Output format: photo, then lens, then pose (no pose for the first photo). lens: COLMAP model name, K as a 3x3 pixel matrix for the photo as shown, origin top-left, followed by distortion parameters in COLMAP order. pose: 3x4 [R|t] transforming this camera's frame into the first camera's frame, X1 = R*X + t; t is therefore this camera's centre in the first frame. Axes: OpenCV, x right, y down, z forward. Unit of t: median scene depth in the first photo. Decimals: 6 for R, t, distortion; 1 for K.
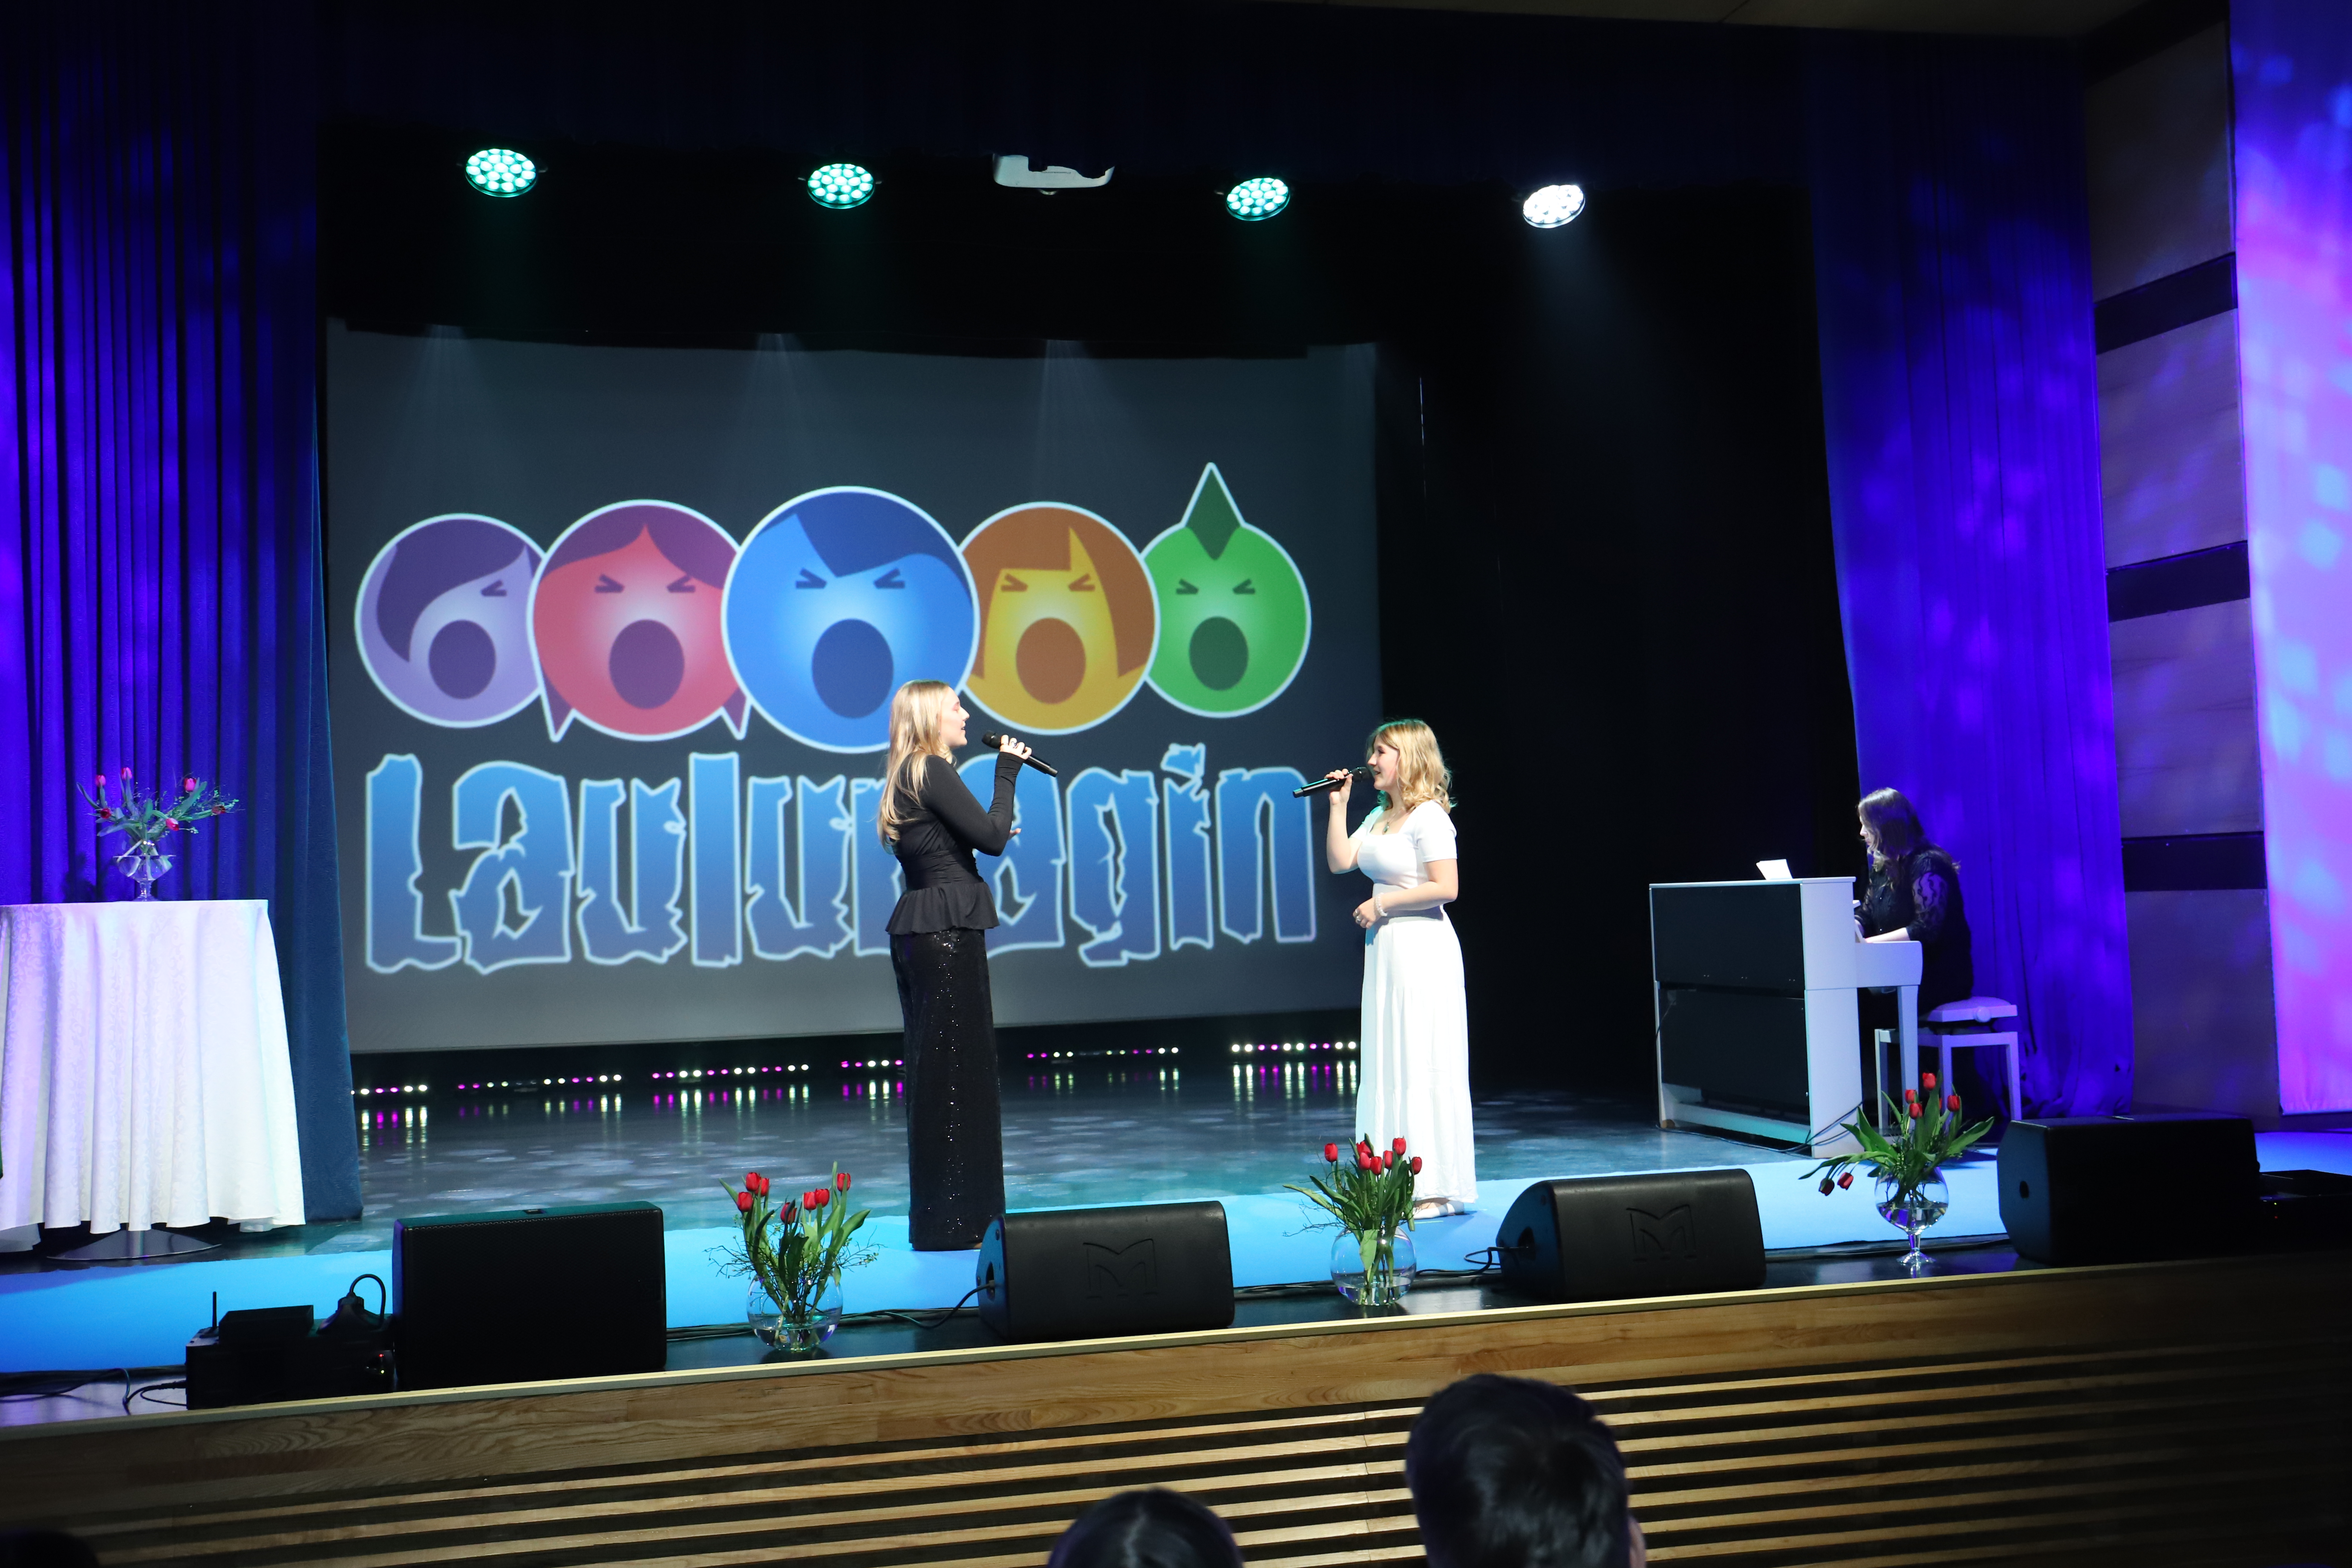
lens RADIAL K [[2847.4, 0, 1184.5], [0, 2847.4, 772.8], [0, 0, 1]] dist [0.100846, 0.000000]
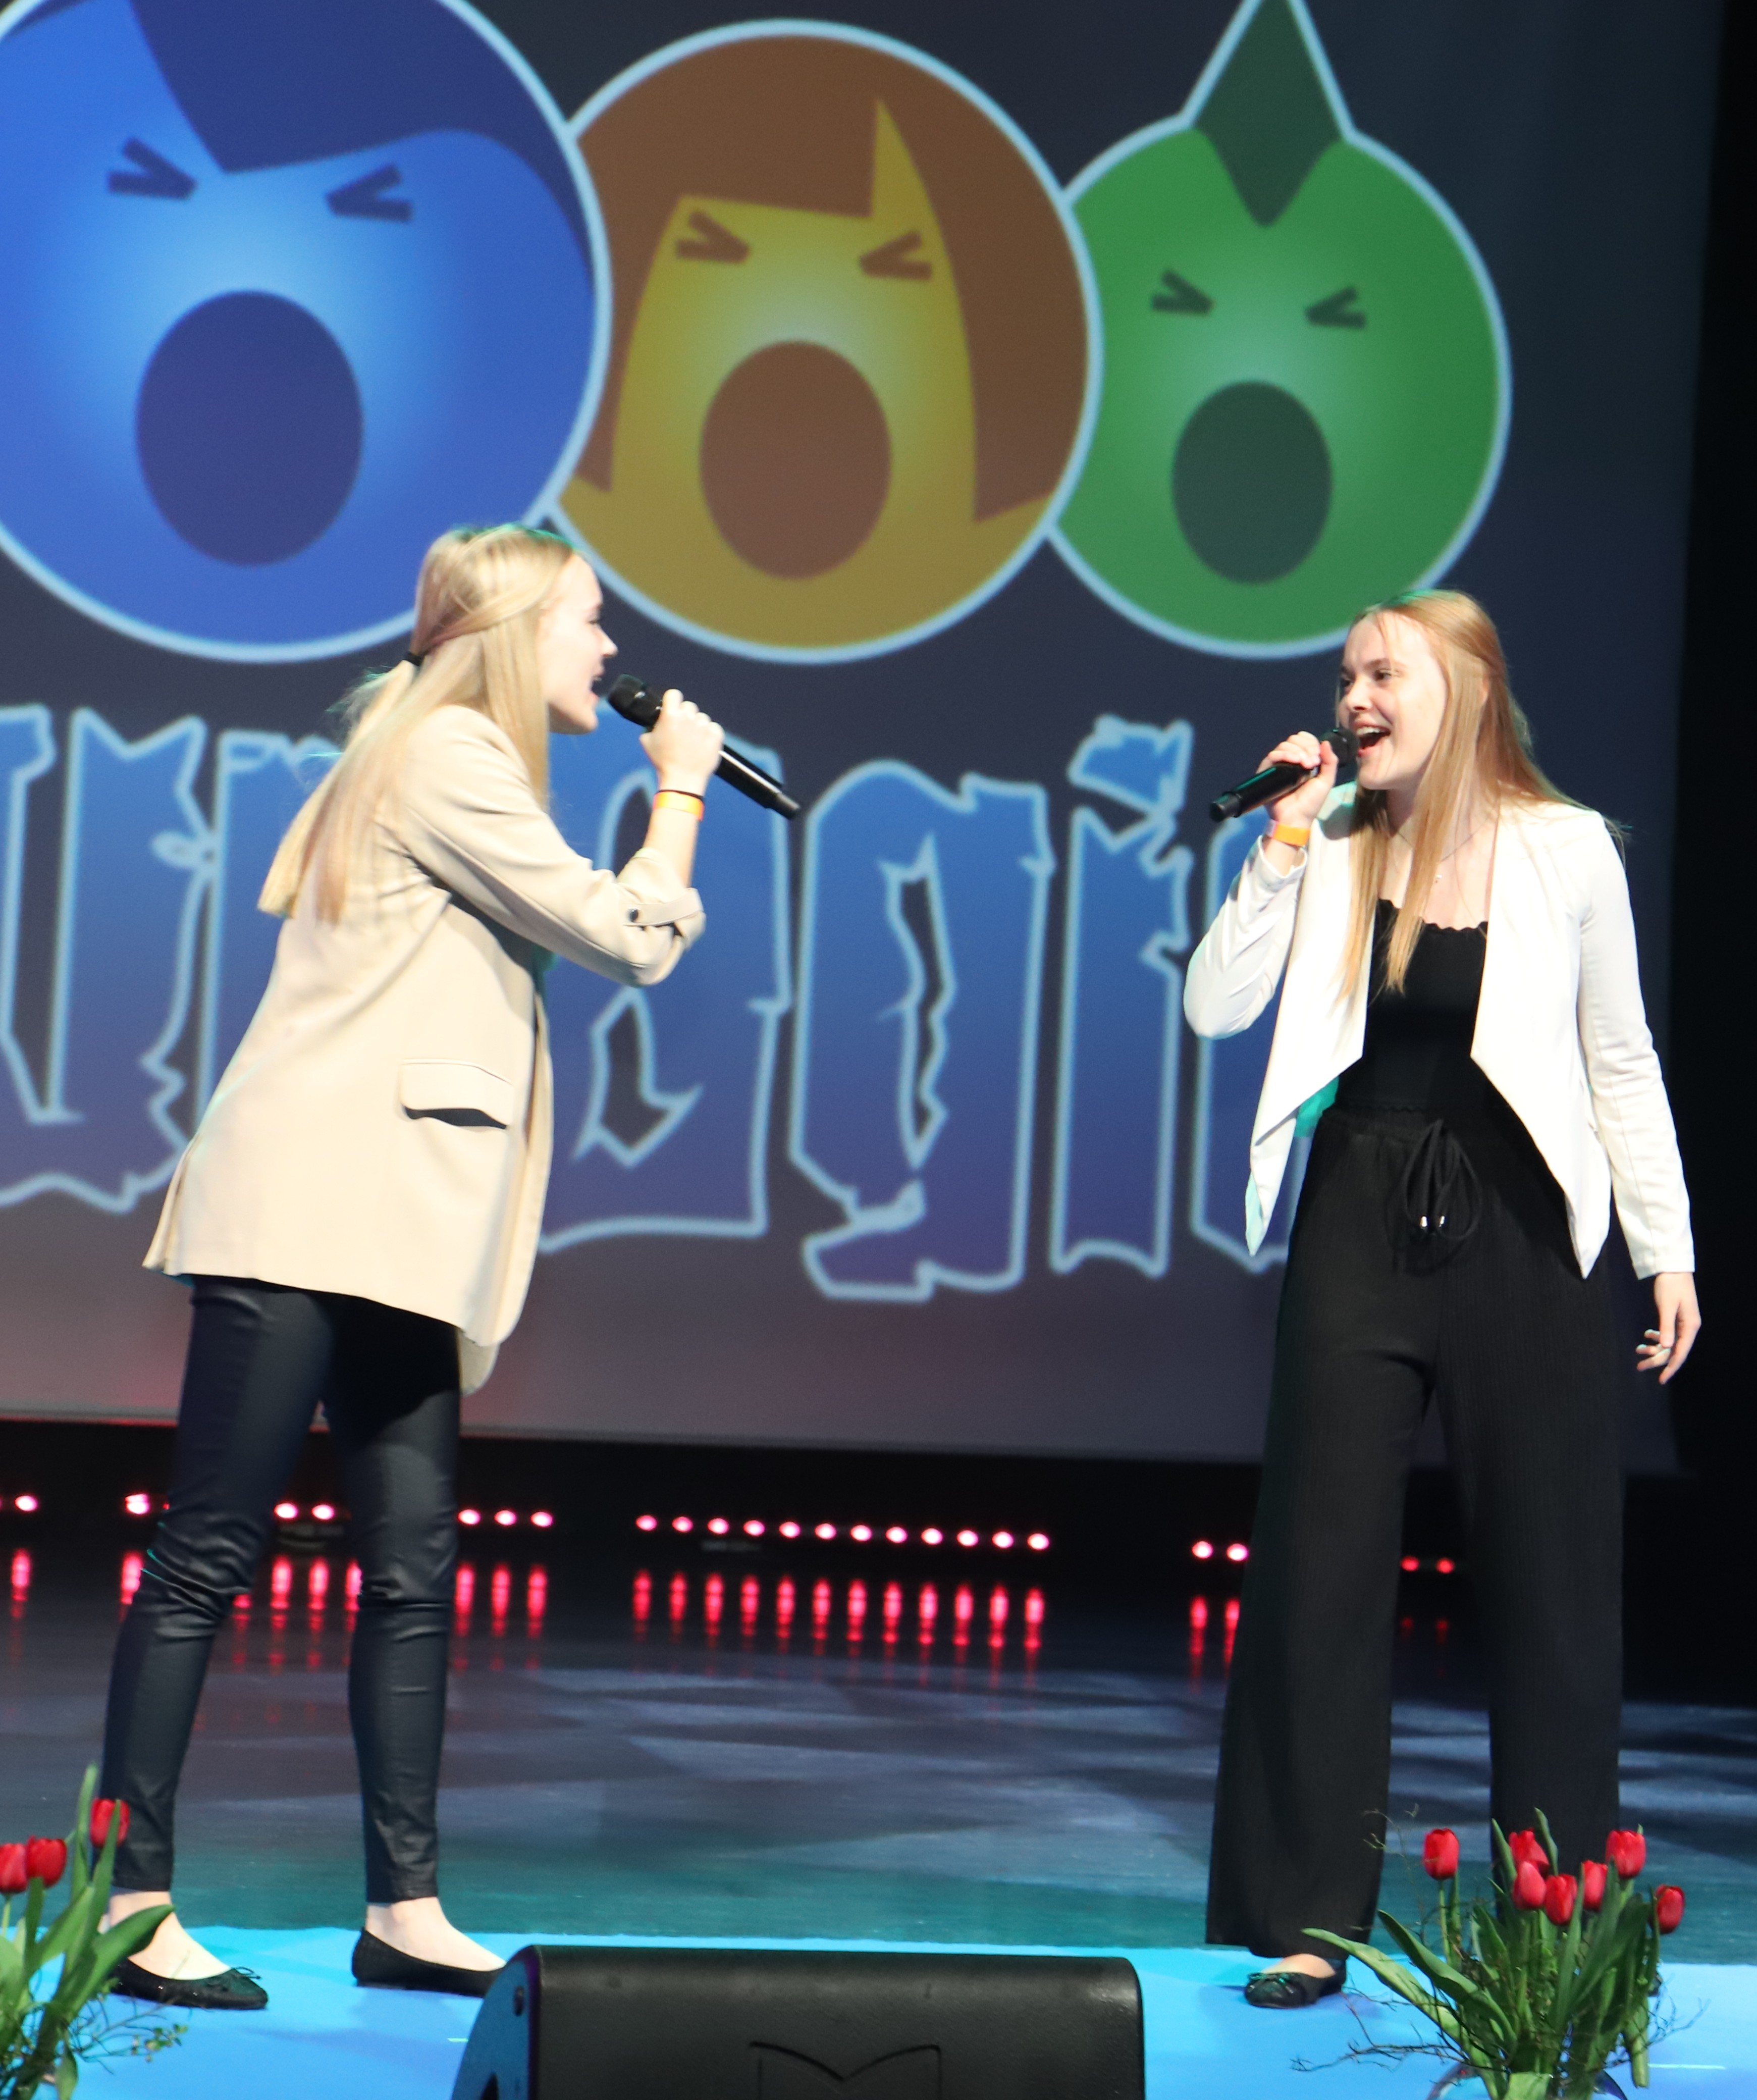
lens RADIAL K [[7917.7, 0, 879.4], [0, 7917.7, 1024.9], [0, 0, 1]] dist [0.443773, 0.000000]
pose [[0.994136, 0.089068, 0.061331, -0.120693], [-0.091054, 0.995382, 0.030393, 0.001423], [-0.058341, -0.035799, 0.997655, -0.030859]]
